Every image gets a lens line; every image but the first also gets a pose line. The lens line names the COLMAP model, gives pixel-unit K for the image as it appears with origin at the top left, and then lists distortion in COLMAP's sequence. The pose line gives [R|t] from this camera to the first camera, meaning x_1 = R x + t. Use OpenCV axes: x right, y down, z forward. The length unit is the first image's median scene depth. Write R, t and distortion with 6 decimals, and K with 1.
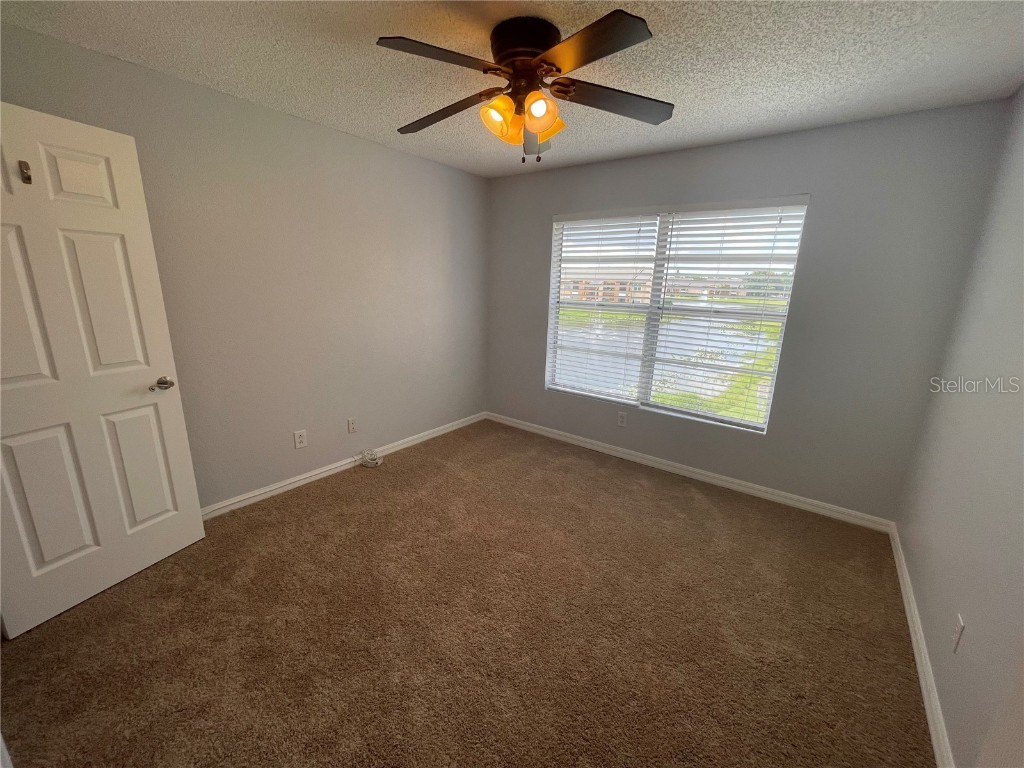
lens RADIAL K [[422.8, 0, 513.3], [0, 422.8, 380.7], [0, 0, 1]] dist [0.037674, 0.000024]
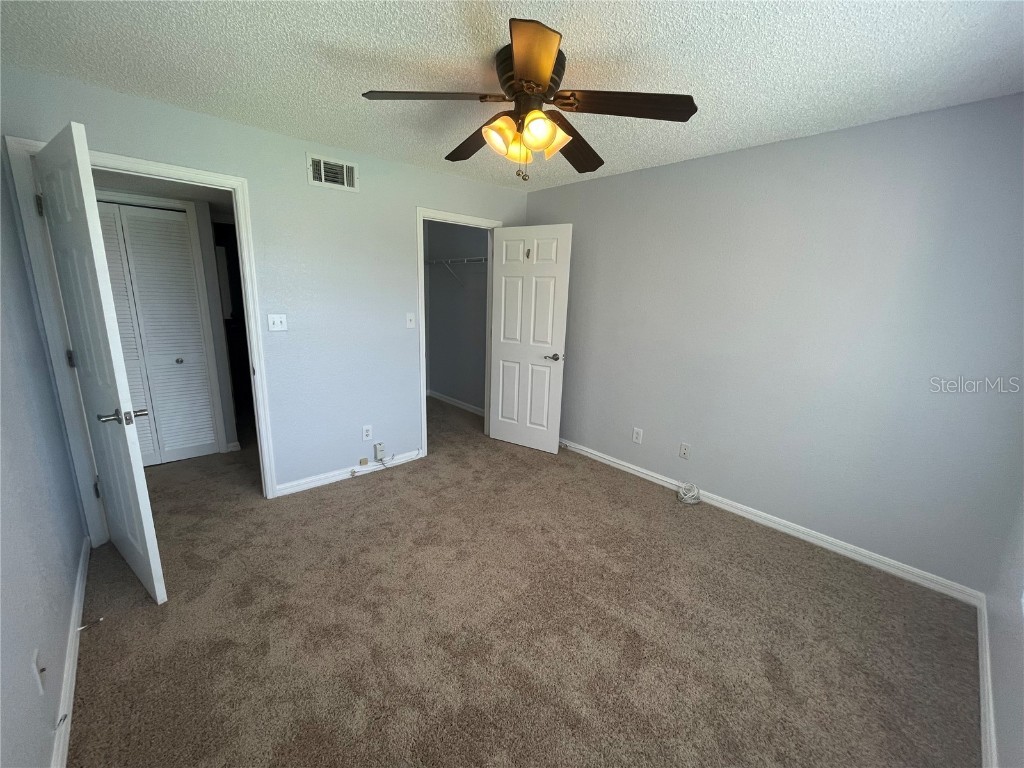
lens RADIAL K [[422.8, 0, 513.3], [0, 422.8, 380.7], [0, 0, 1]] dist [0.037674, 0.000024]
pose [[-0.177301, 0.185449, -0.966526, 0.603928], [-0.257866, 0.939021, 0.227475, -0.165955], [0.949773, 0.289566, -0.118668, 0.699170]]
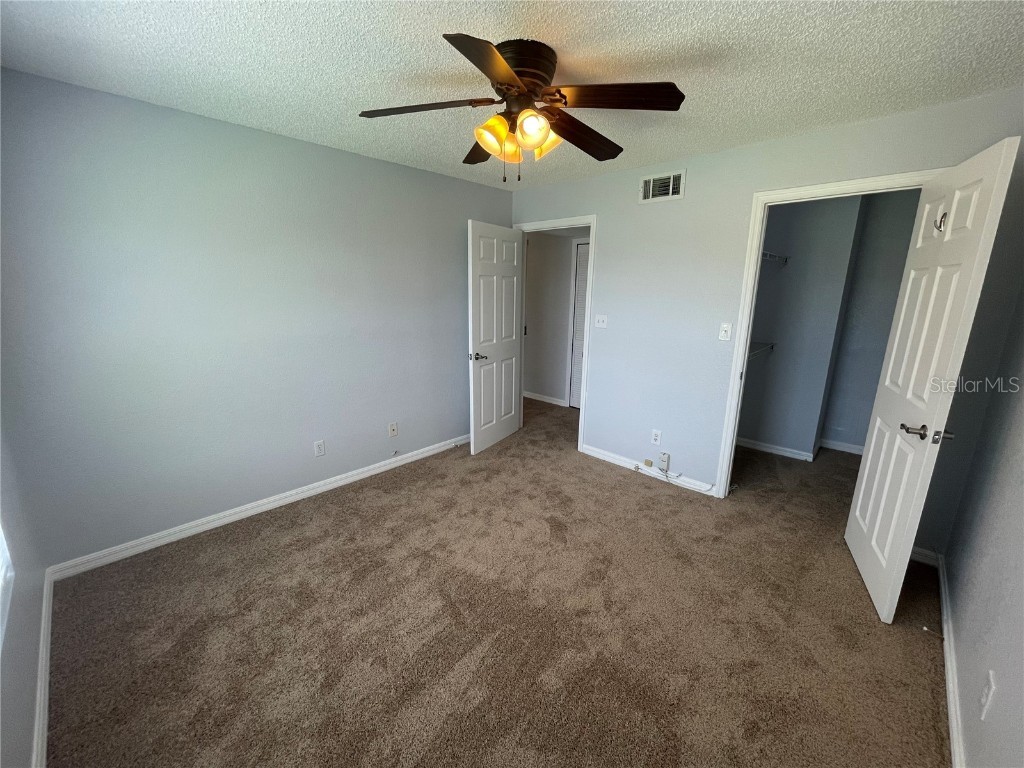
lens RADIAL K [[412.8, 0, 512.2], [0, 412.8, 386.2], [0, 0, 1]] dist [-0.000025, 0.000095]
pose [[-0.994218, -0.063811, 0.086362, -0.039472], [-0.019027, 0.896238, 0.443166, -0.273806], [-0.105680, 0.438960, -0.892270, 1.161117]]
